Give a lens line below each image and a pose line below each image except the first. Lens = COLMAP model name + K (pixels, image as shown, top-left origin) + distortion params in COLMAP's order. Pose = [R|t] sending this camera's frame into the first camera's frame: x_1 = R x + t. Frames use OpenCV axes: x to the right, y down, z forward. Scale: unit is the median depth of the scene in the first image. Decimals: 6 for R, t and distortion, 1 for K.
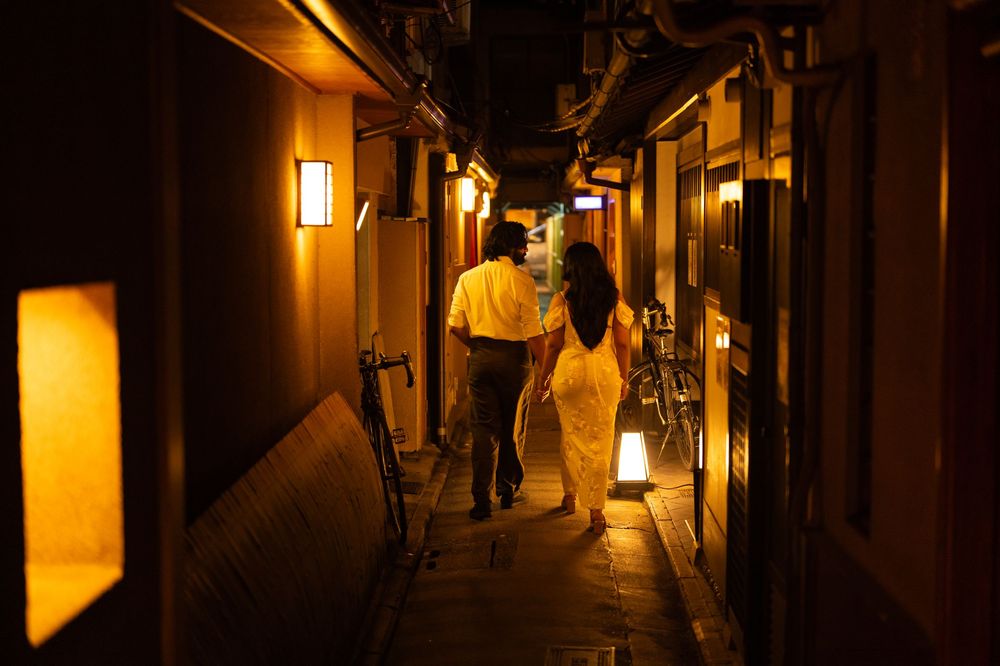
lens RADIAL K [[1372.7, 0, 500.0], [0, 1372.7, 333.0], [0, 0, 1]] dist [0.013250, -0.171944]
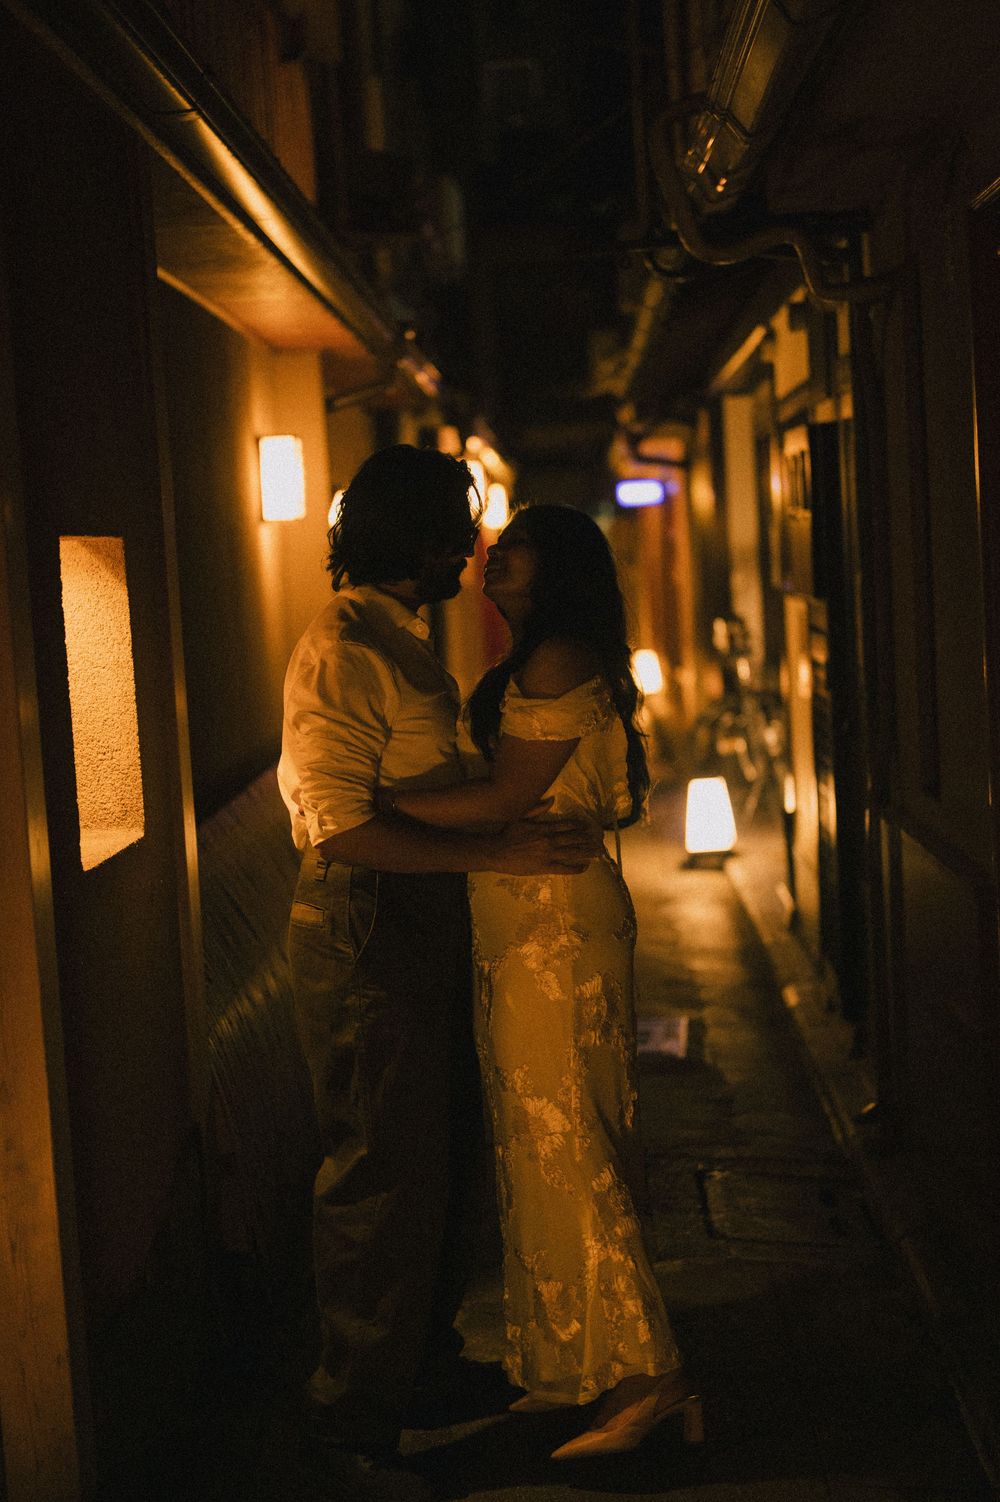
lens RADIAL K [[2061.8, 0, 501.7], [0, 2061.8, 744.1], [0, 0, 1]] dist [0.013250, -0.171944]
pose [[0.998493, -0.053083, -0.013920, 0.001206], [0.053271, 0.998489, 0.013469, 0.039291], [0.013184, -0.014190, 0.999812, -0.176303]]
